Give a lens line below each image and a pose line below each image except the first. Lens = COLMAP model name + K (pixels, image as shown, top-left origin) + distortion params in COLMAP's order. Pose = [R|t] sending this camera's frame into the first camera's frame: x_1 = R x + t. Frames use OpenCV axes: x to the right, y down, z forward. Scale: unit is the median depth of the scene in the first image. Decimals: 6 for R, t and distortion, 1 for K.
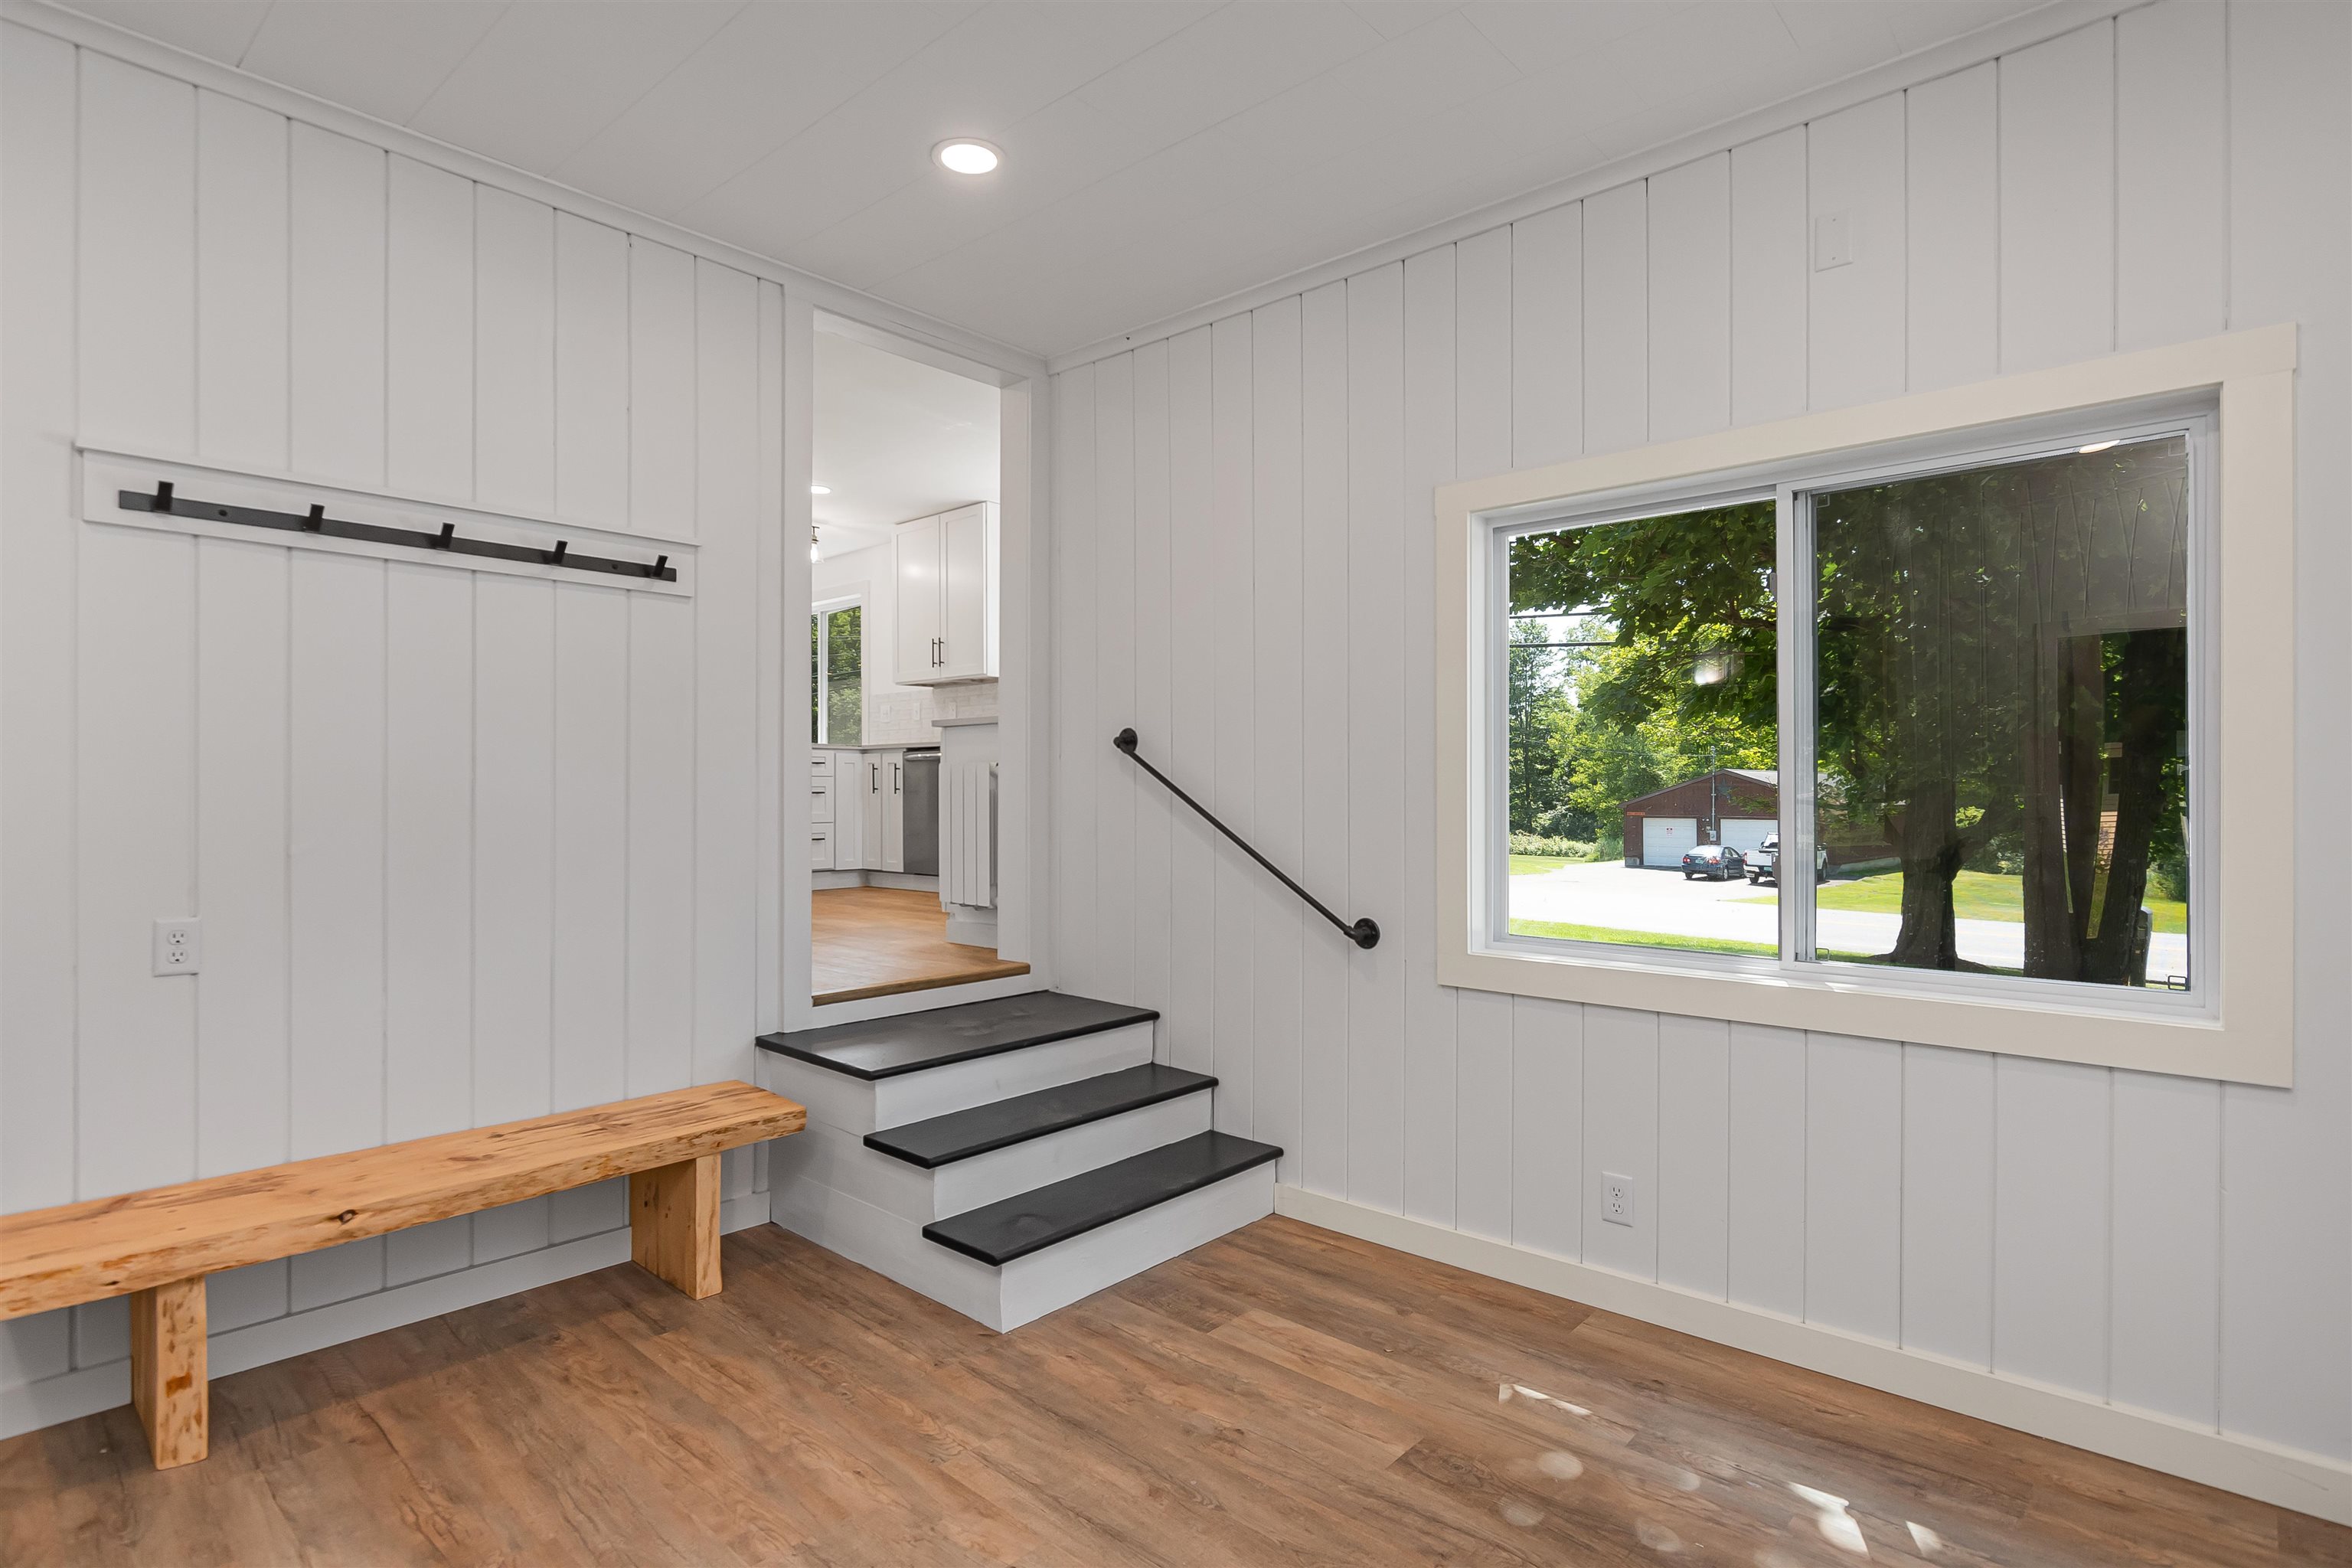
lens RADIAL K [[1177.6, 0, 1175.5], [0, 1177.6, 780.8], [0, 0, 1]] dist [0.001588, -0.000491]
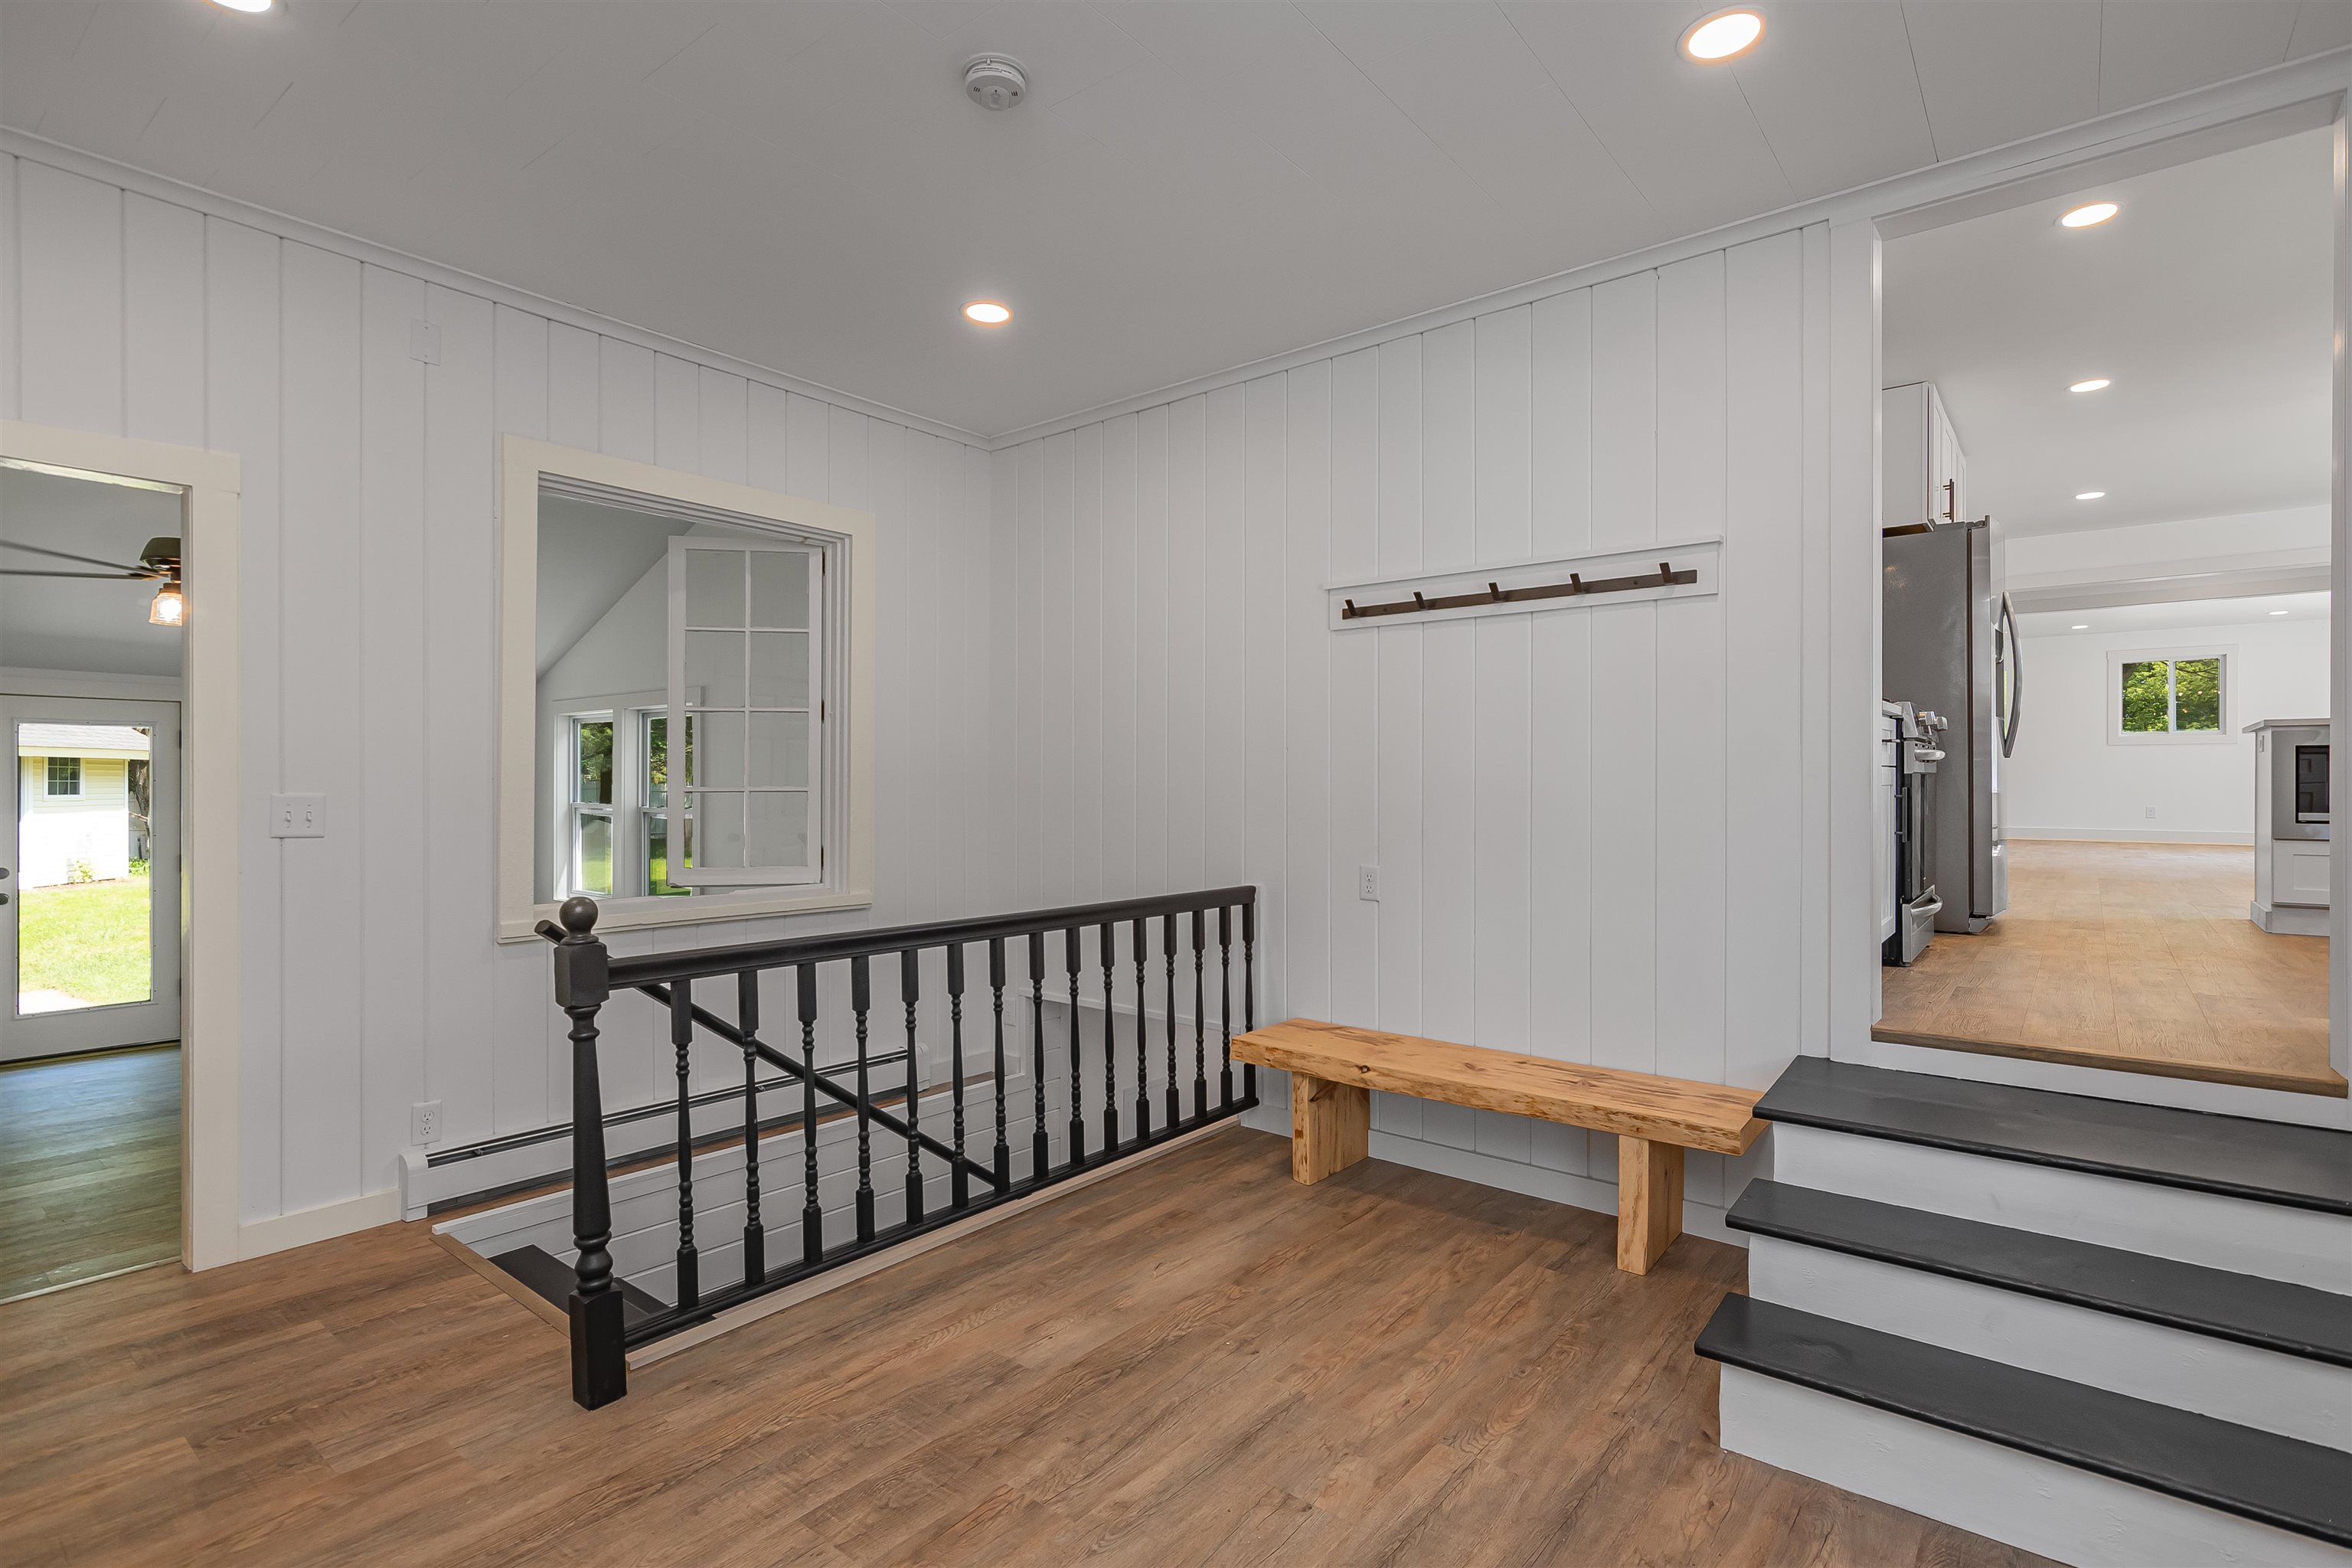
lens RADIAL K [[1135.0, 0, 1175.1], [0, 1135.0, 790.2], [0, 0, 1]] dist [-0.000052, 0.000665]
pose [[0.053744, -0.002748, -0.998551, 0.667125], [0.002407, 0.999994, -0.002623, 0.015706], [0.998552, -0.002263, 0.053750, 0.623679]]
